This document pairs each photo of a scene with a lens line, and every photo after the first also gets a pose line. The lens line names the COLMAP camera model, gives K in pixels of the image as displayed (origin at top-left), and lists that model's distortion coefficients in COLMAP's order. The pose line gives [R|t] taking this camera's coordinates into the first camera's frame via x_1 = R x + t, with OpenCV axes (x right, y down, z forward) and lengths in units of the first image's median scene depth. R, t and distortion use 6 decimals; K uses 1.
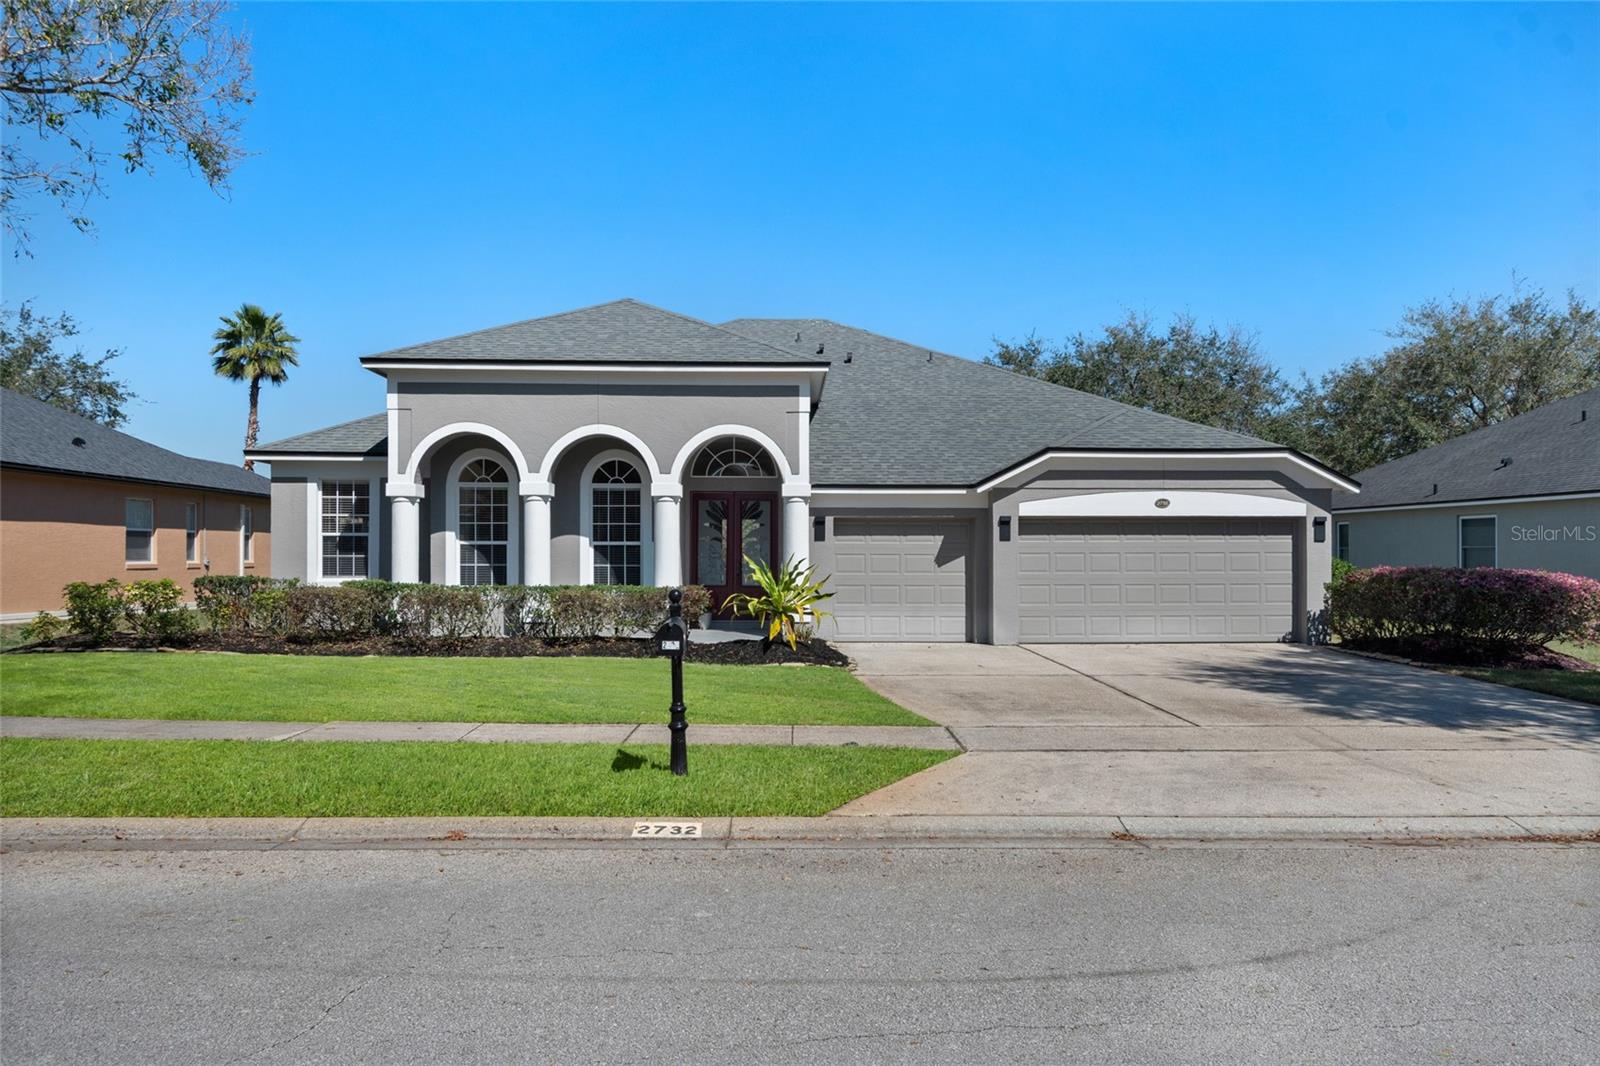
lens RADIAL K [[1140.7, 0, 800.0], [0, 1140.7, 533.0], [0, 0, 1]] dist [0.000209, -0.001661]
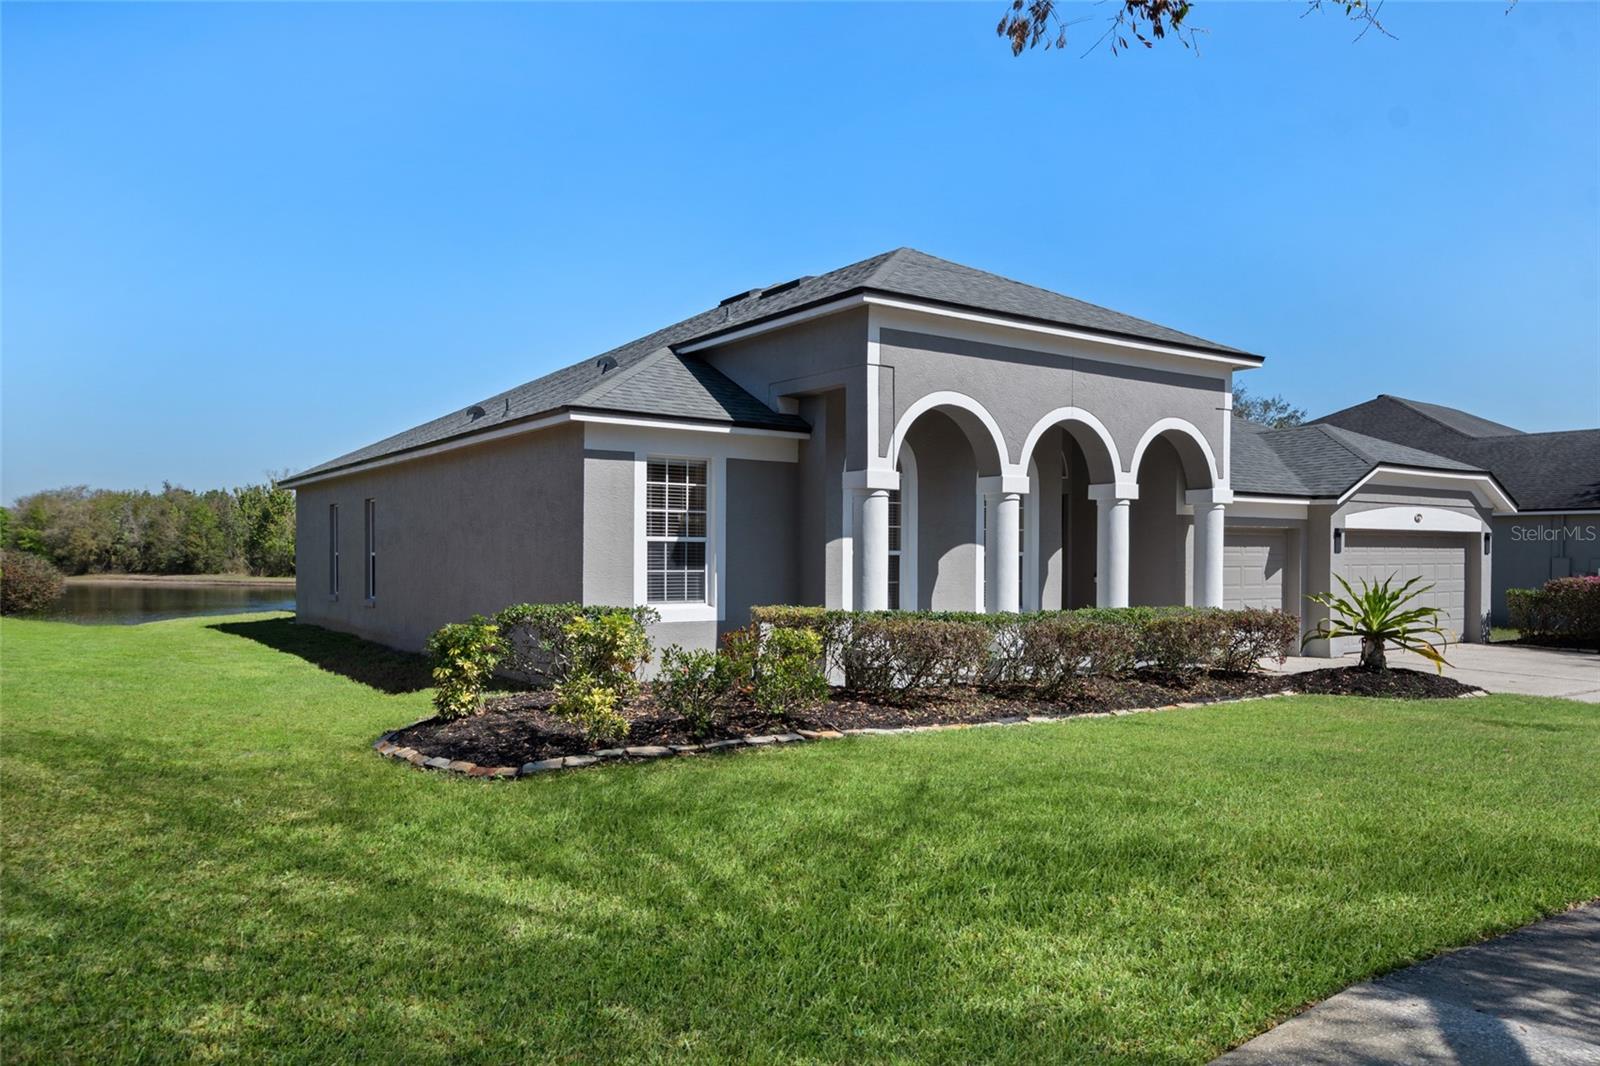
lens RADIAL K [[1140.7, 0, 800.0], [0, 1140.7, 533.0], [0, 0, 1]] dist [0.000209, -0.001661]
pose [[0.835722, 0.012097, 0.549019, -0.758272], [-0.014119, 0.999900, -0.000540, -0.003390], [-0.548971, -0.007300, 0.835809, 0.419879]]
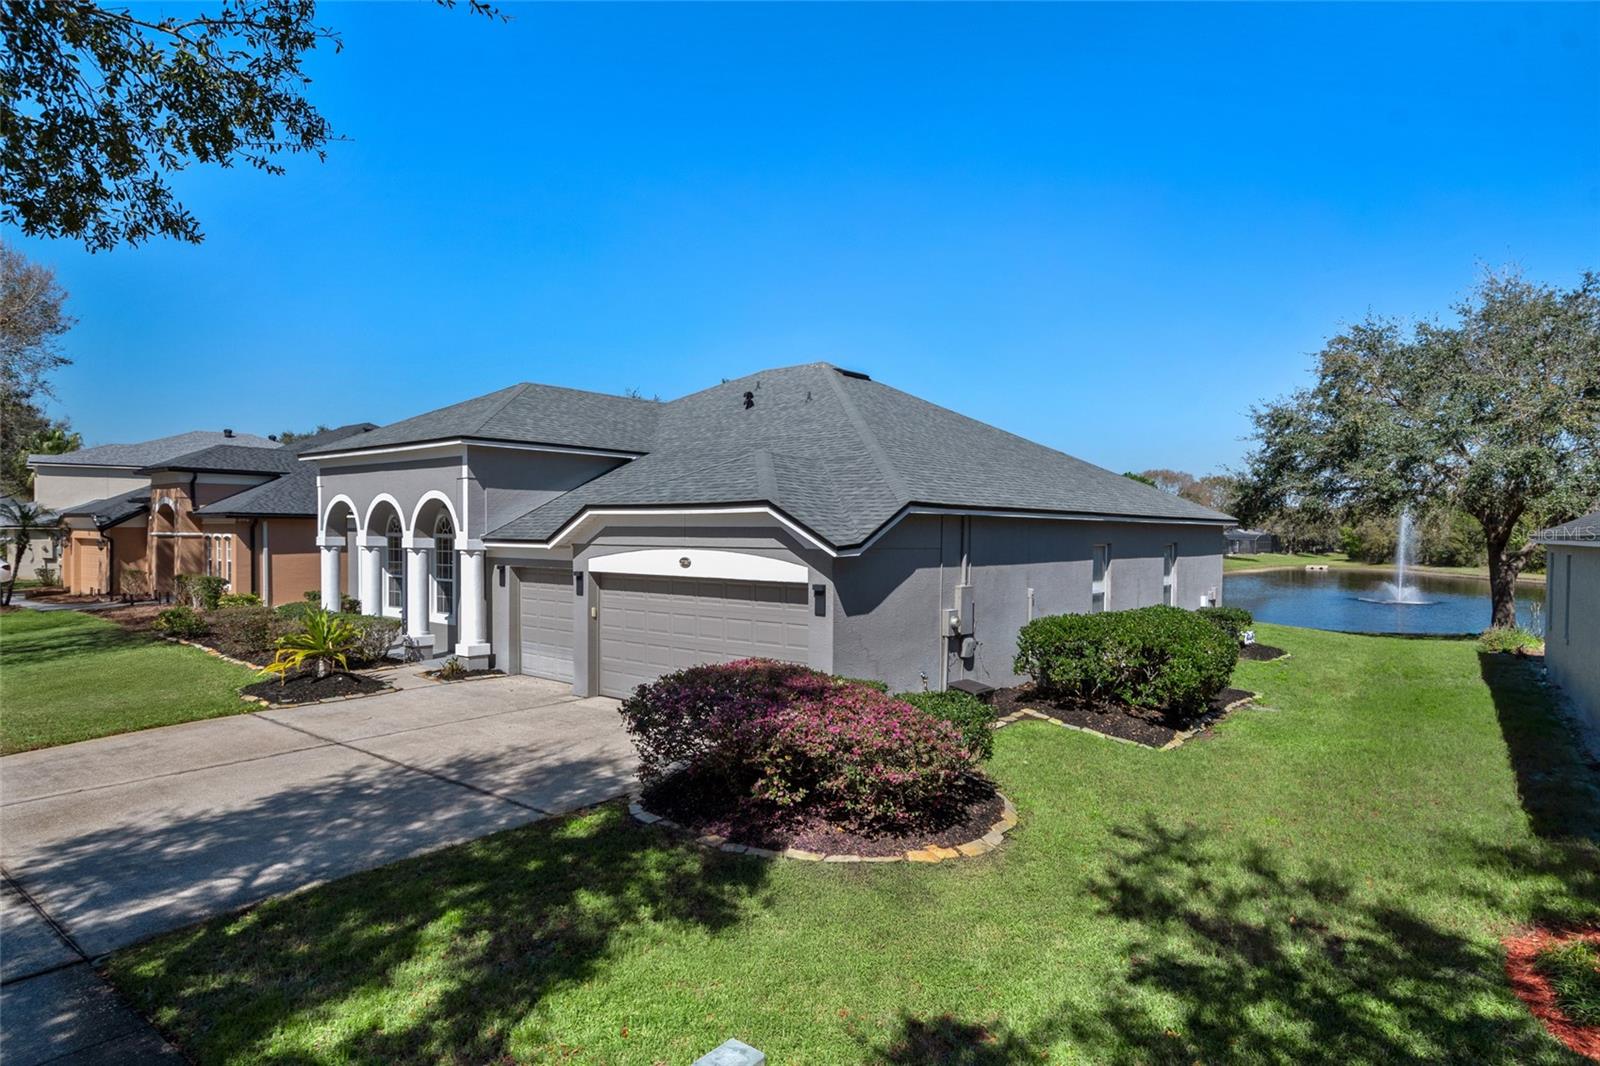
lens RADIAL K [[914.7, 0, 800.0], [0, 914.7, 533.0], [0, 0, 1]] dist [0.000843, 0.000056]
pose [[0.742482, 0.005844, -0.669841, 0.874178], [0.005502, 0.999875, 0.014822, -0.060010], [0.669843, -0.014691, 0.742357, 0.516749]]
